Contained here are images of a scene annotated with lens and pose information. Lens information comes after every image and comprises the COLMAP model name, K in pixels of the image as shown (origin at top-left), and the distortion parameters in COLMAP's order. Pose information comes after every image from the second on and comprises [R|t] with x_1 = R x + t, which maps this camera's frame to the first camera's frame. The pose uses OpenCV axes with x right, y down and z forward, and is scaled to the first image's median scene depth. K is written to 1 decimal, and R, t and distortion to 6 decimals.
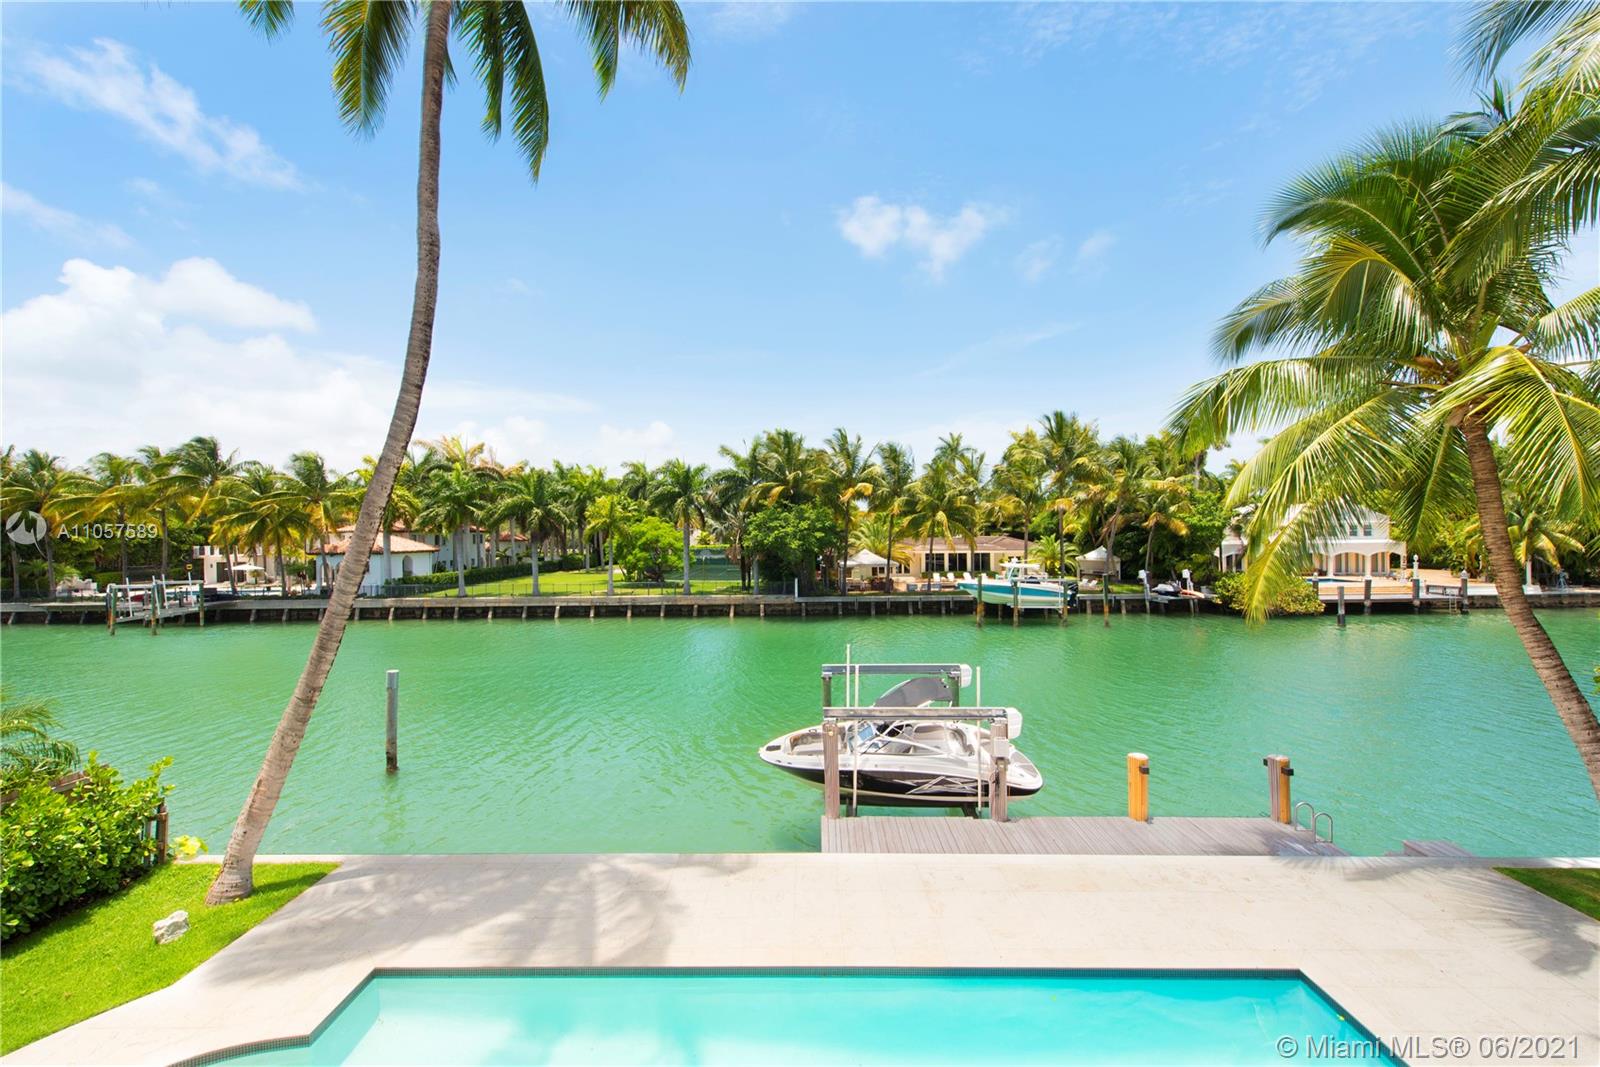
lens RADIAL K [[618.5, 0, 807.3], [0, 618.5, 541.6], [0, 0, 1]] dist [-0.003592, -0.000681]
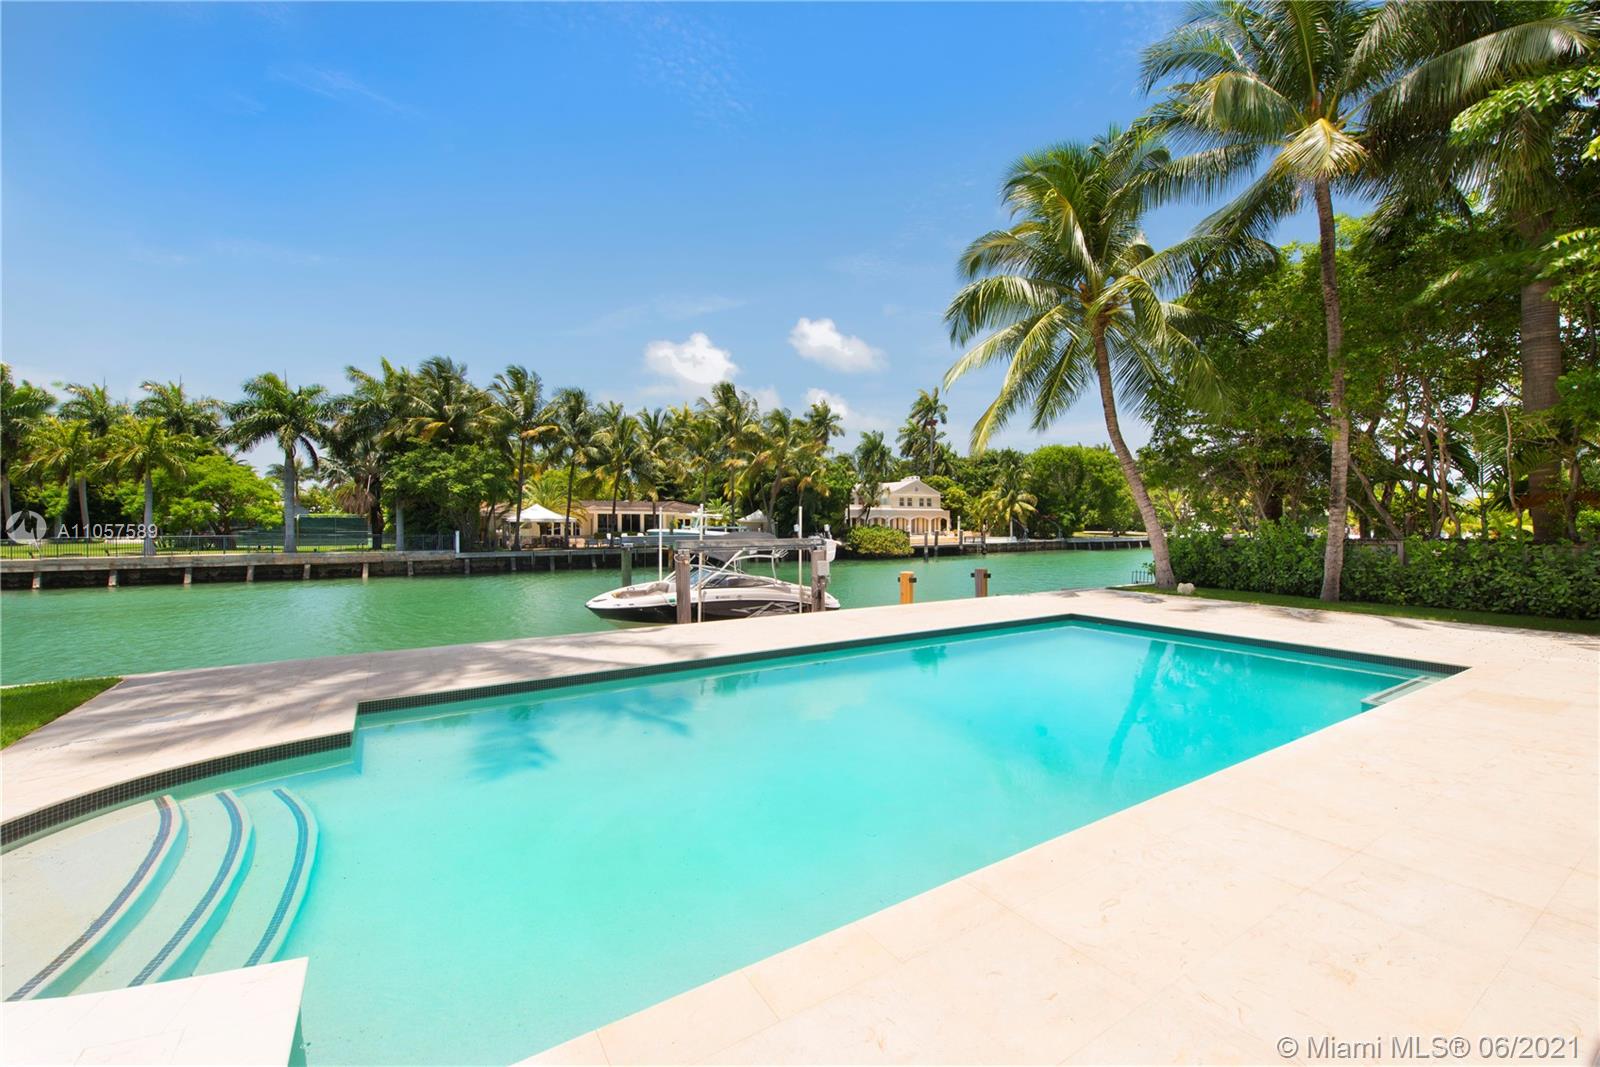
lens RADIAL K [[618.5, 0, 813.9], [0, 618.5, 530.7], [0, 0, 1]] dist [-0.003592, -0.000681]
pose [[0.825762, 0.006128, 0.563986, -0.093287], [0.000008, 0.999941, -0.010877, 0.069028], [-0.564019, 0.008986, 0.825713, 0.007207]]
